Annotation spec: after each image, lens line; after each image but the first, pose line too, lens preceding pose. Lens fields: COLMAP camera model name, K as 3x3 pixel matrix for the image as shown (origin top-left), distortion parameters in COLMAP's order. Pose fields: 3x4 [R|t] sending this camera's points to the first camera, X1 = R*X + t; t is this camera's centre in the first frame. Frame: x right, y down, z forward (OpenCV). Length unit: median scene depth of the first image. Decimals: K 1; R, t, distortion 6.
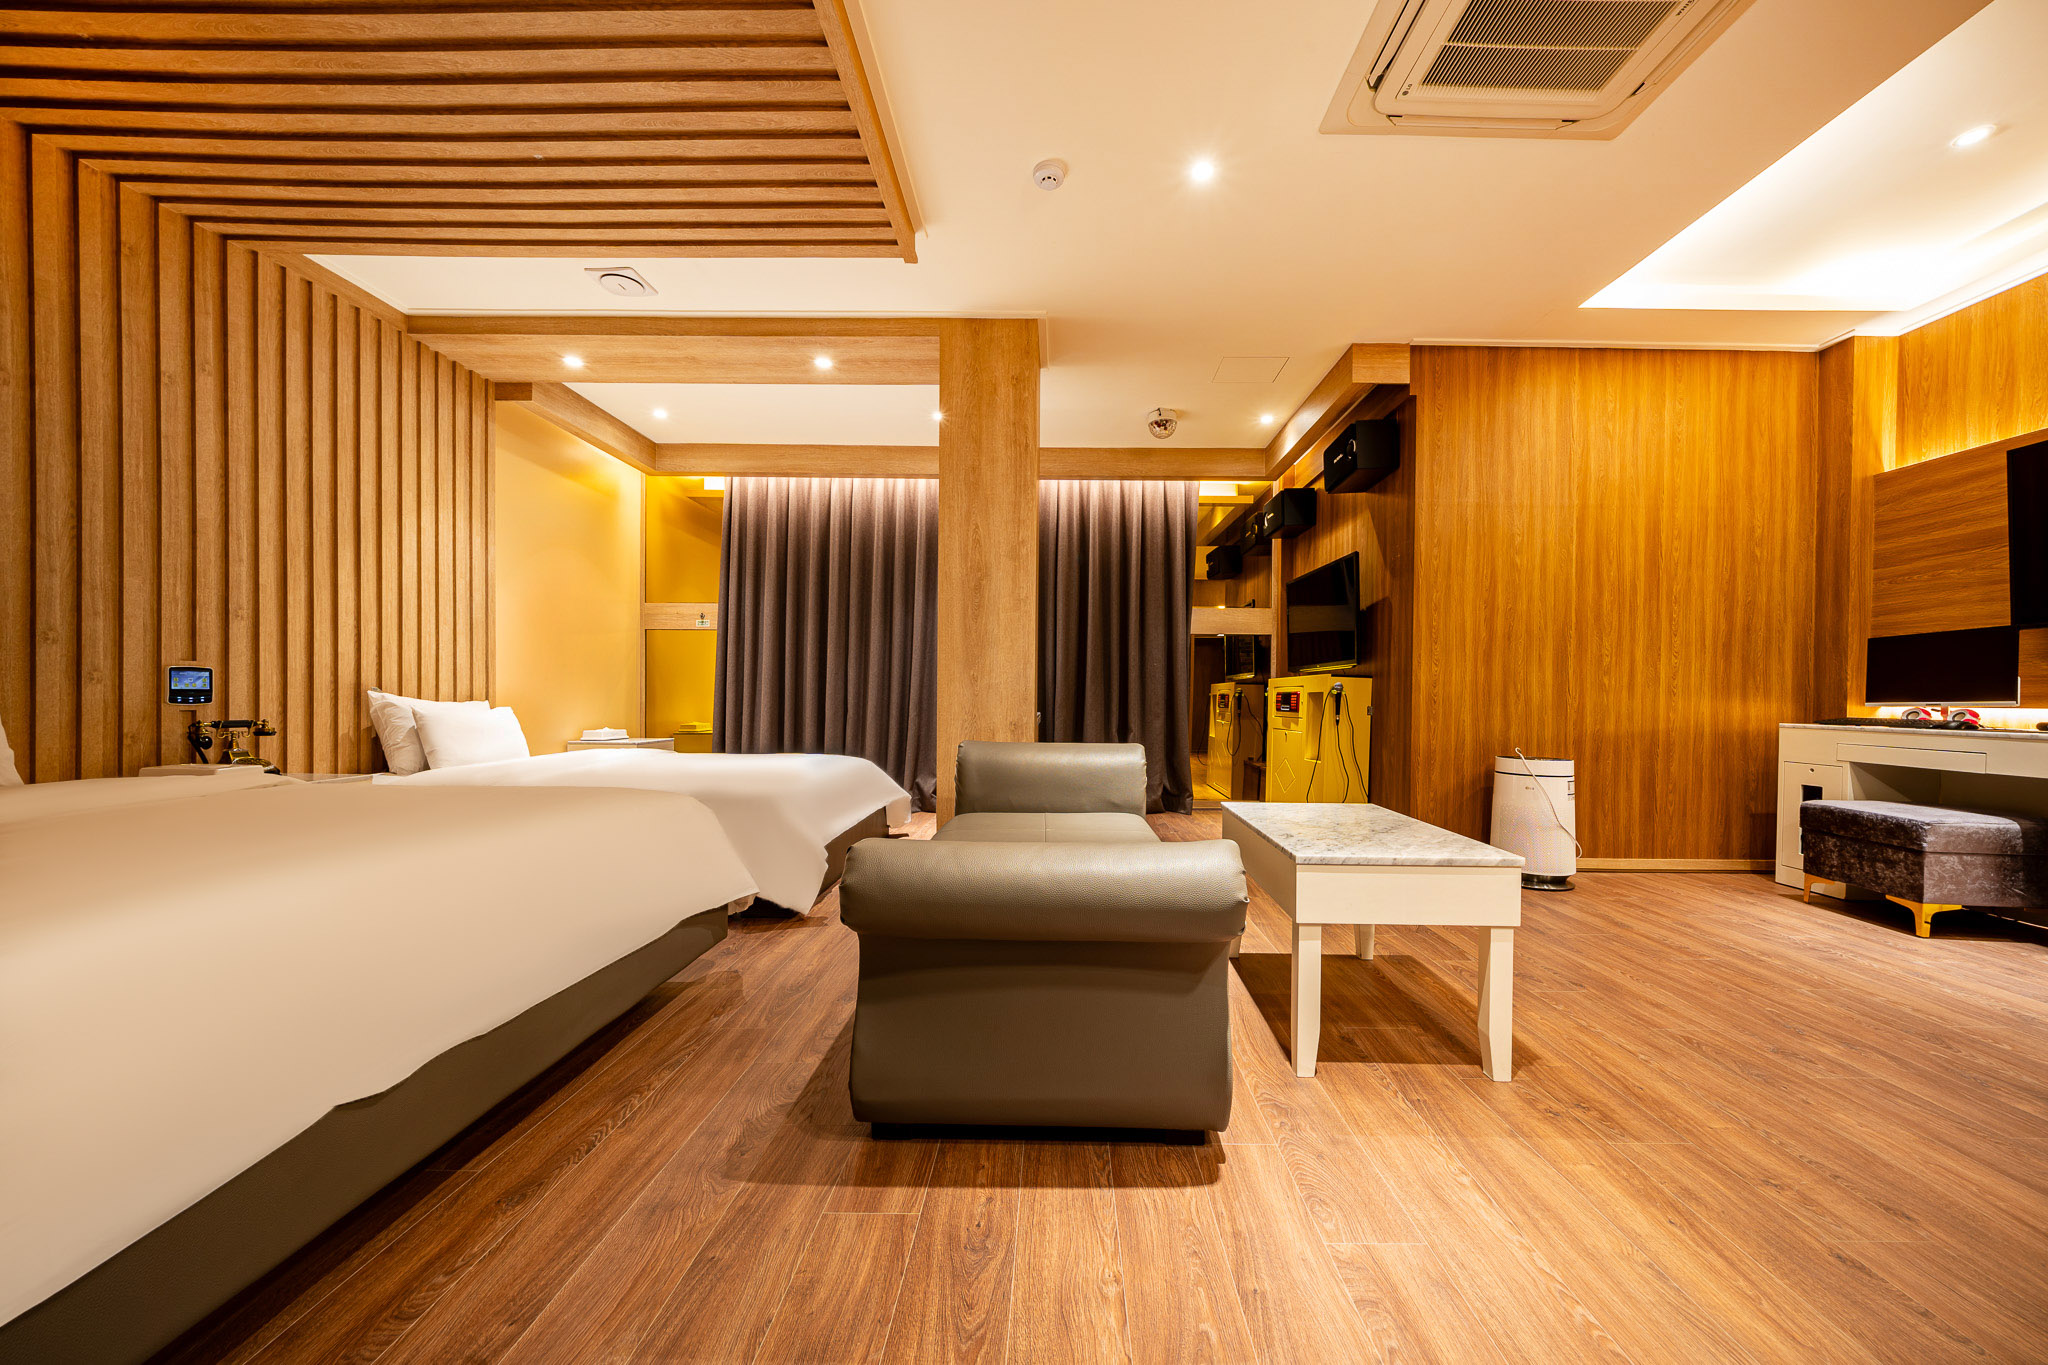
lens RADIAL K [[710.3, 0, 1081.1], [0, 710.3, 704.9], [0, 0, 1]] dist [-0.005663, -0.000119]
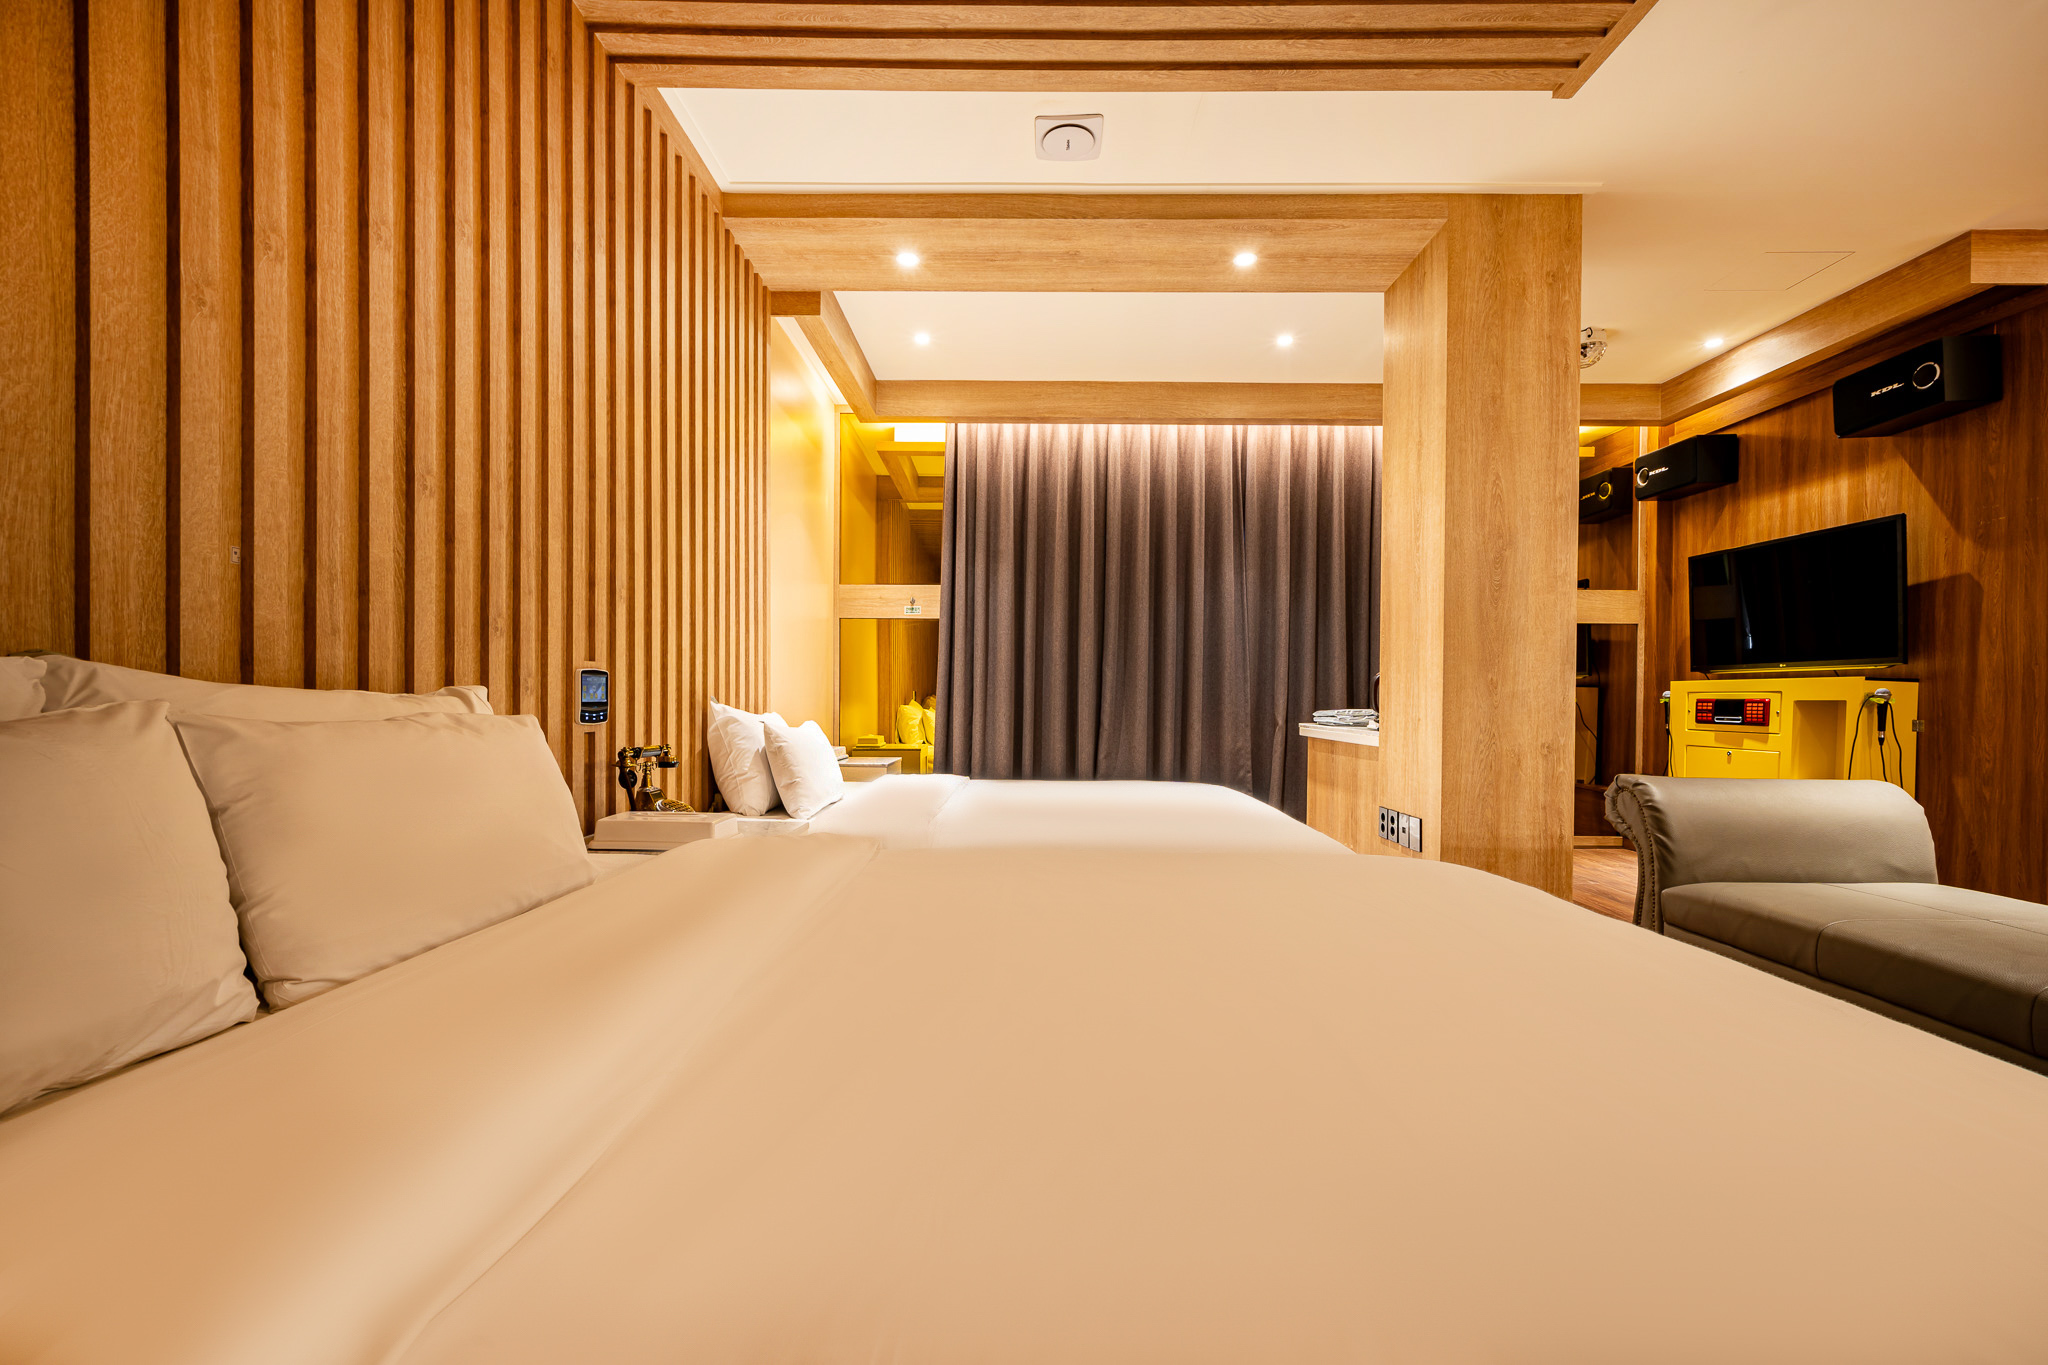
lens RADIAL K [[811.7, 0, 1027.3], [0, 811.7, 701.4], [0, 0, 1]] dist [-0.002197, -0.000418]
pose [[0.999907, 0.001225, -0.013601, -0.589437], [-0.001252, 0.999997, -0.001969, -0.016425], [0.013598, 0.001986, 0.999906, 0.147317]]
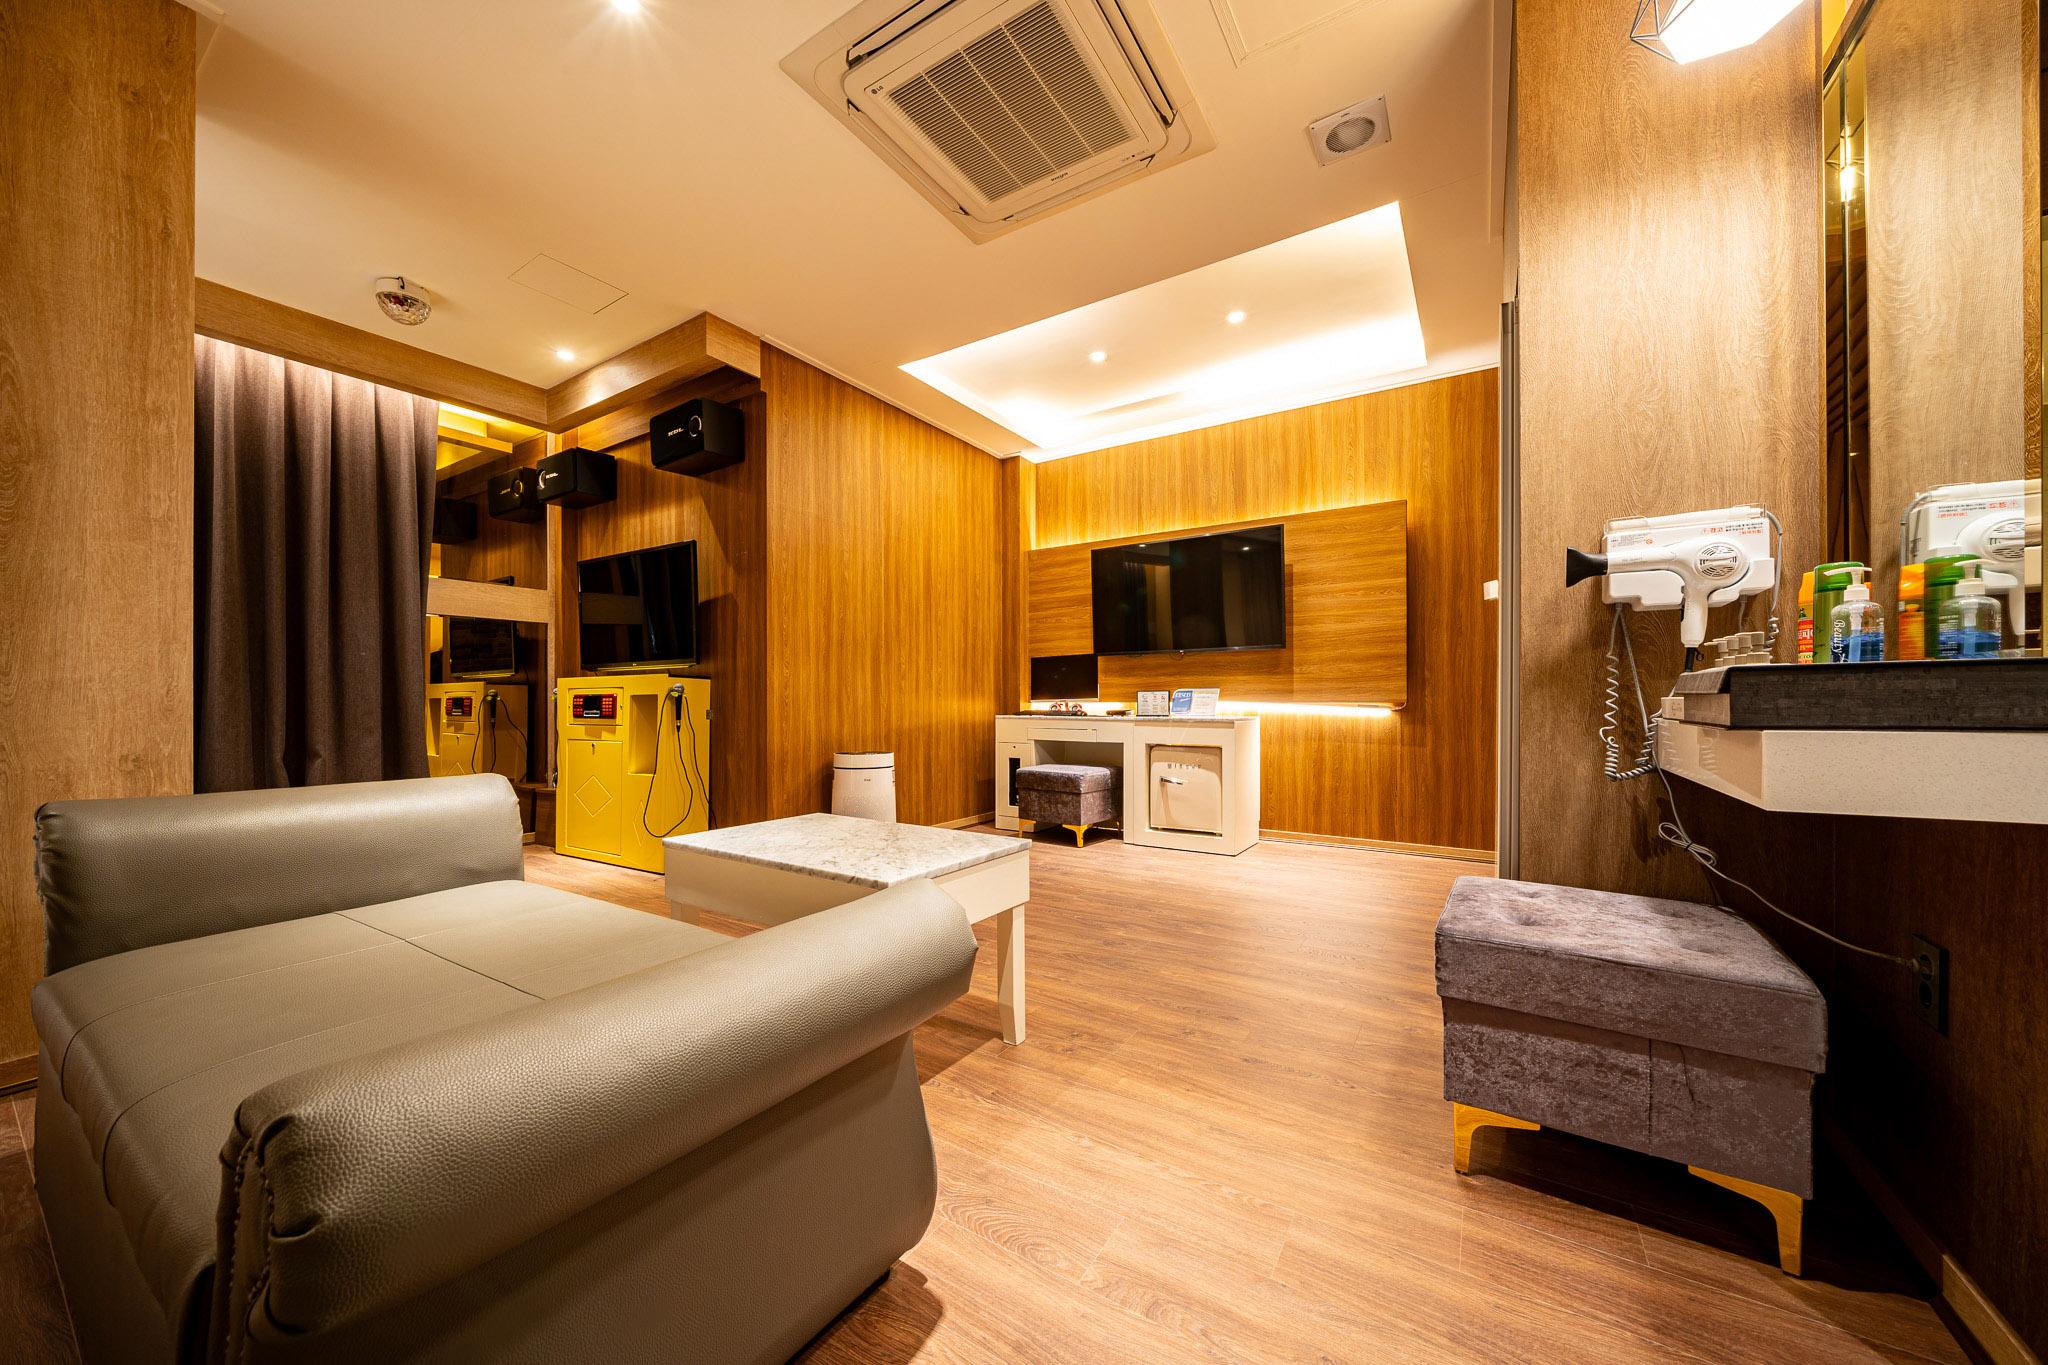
lens RADIAL K [[704.0, 0, 1017.4], [0, 704.0, 699.4], [0, 0, 1]] dist [-0.006509, -0.000024]
pose [[0.552524, -0.009421, 0.833444, -0.152608], [0.017245, 0.999851, -0.000130, -0.004873], [-0.833319, 0.014444, 0.552604, 0.177318]]
